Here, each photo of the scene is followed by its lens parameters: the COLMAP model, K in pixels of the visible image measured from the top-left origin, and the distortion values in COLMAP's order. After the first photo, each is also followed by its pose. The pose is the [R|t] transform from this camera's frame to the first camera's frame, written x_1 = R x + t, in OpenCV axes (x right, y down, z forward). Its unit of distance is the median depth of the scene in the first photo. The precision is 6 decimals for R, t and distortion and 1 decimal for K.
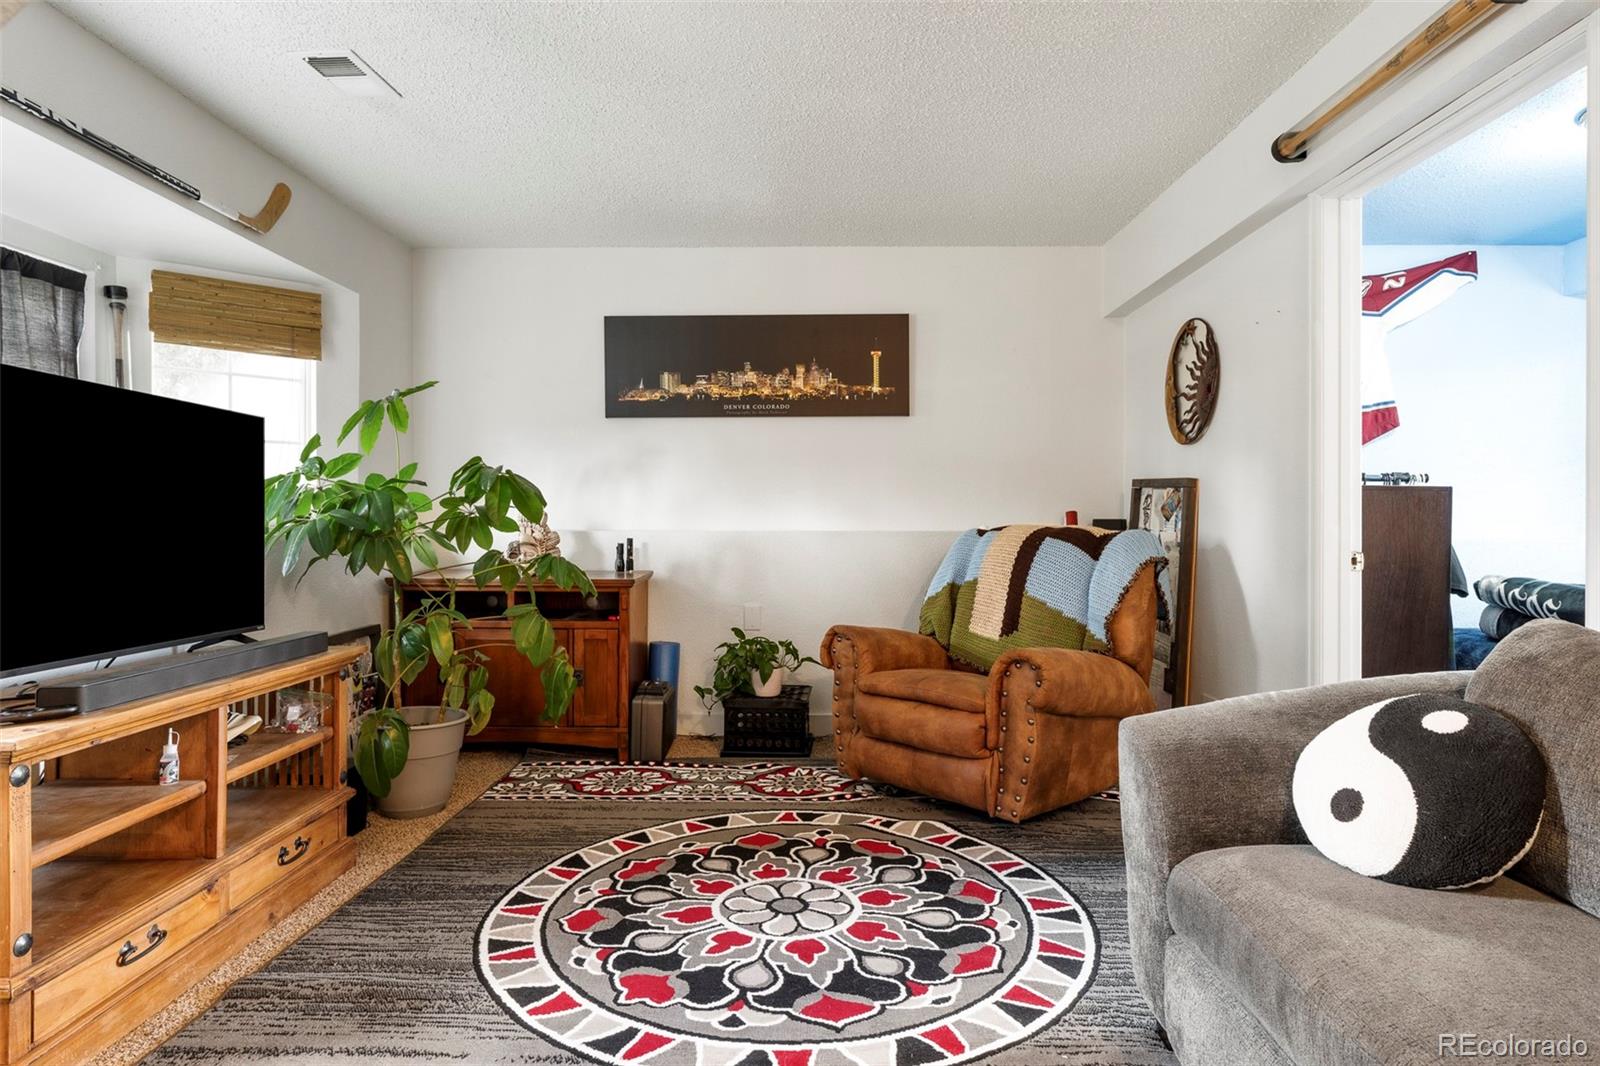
lens RADIAL K [[907.0, 0, 790.6], [0, 907.0, 515.9], [0, 0, 1]] dist [-0.003210, 0.003070]
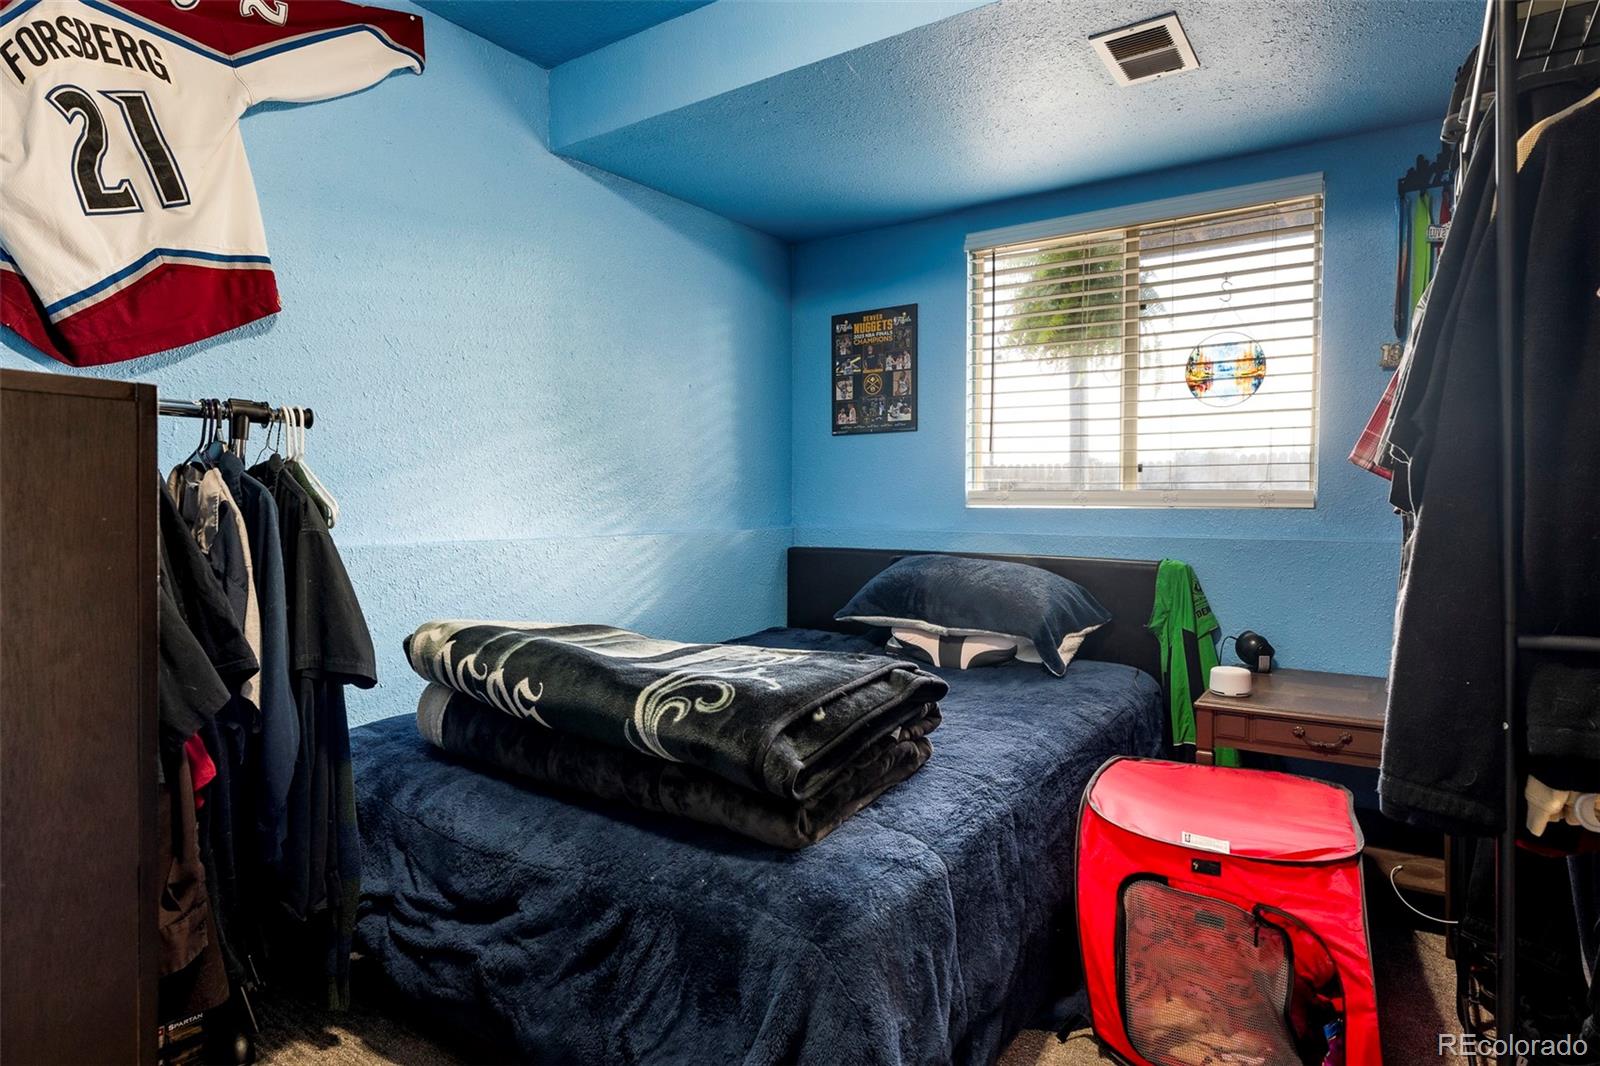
lens RADIAL K [[907.0, 0, 790.6], [0, 907.0, 515.9], [0, 0, 1]] dist [-0.003210, 0.003070]
pose [[0.577897, -0.027209, 0.815656, 0.495912], [-0.000245, 0.999438, 0.033513, -0.008354], [-0.816110, -0.019567, 0.577565, 0.570929]]
